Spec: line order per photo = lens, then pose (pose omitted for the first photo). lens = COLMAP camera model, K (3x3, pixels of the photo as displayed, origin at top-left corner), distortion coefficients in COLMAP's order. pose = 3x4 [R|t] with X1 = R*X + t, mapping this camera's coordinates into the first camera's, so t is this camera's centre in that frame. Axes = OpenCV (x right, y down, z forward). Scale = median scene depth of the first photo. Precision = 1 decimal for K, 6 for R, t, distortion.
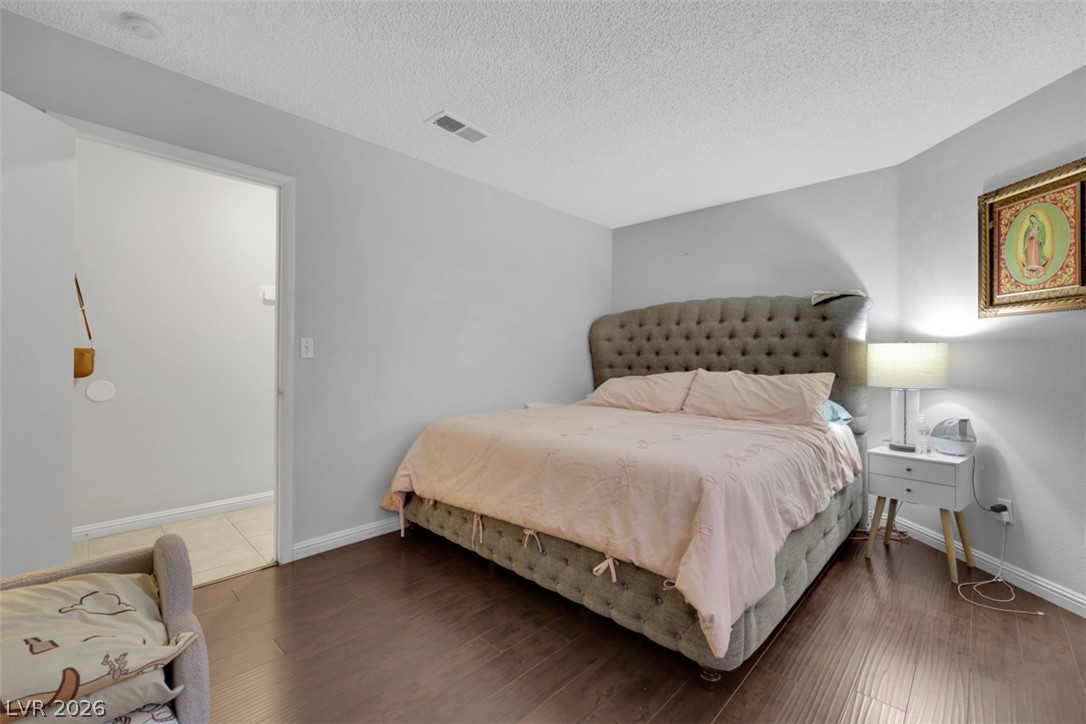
lens RADIAL K [[453.0, 0, 544.5], [0, 453.0, 354.9], [0, 0, 1]] dist [-0.001111, -0.000135]
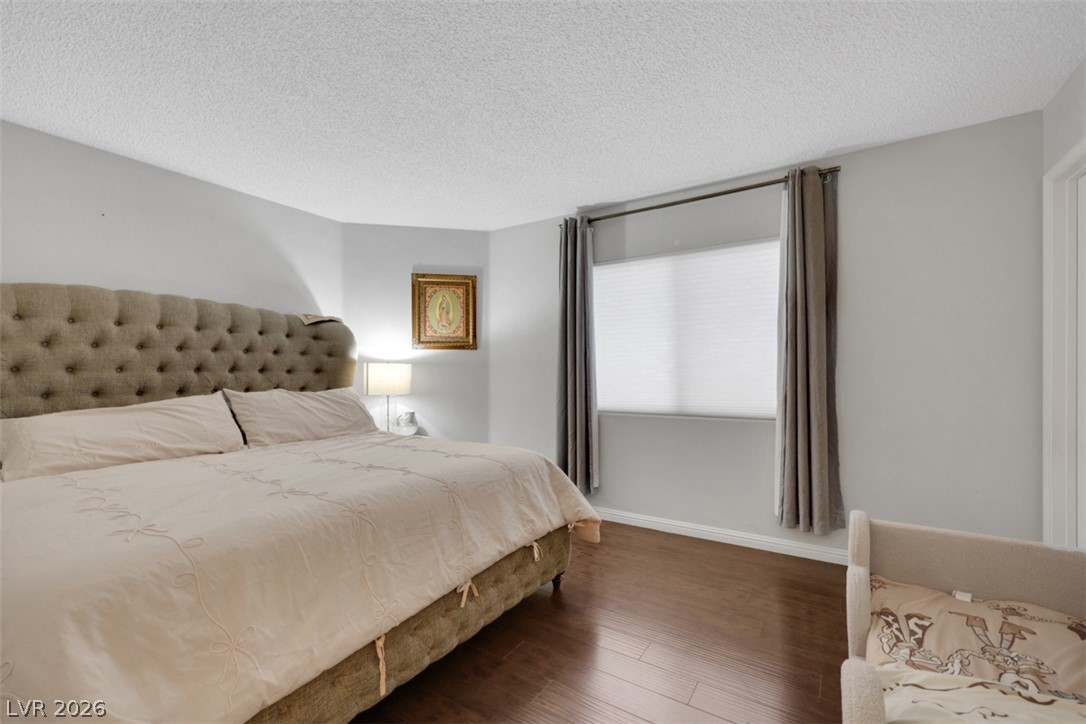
lens RADIAL K [[458.5, 0, 549.1], [0, 458.5, 353.0], [0, 0, 1]] dist [0.000797, 0.000244]
pose [[-0.184167, 0.039582, 0.982098, -0.674040], [-0.002046, 0.999171, -0.040654, -0.001022], [-0.982893, -0.009496, -0.183934, 0.752182]]
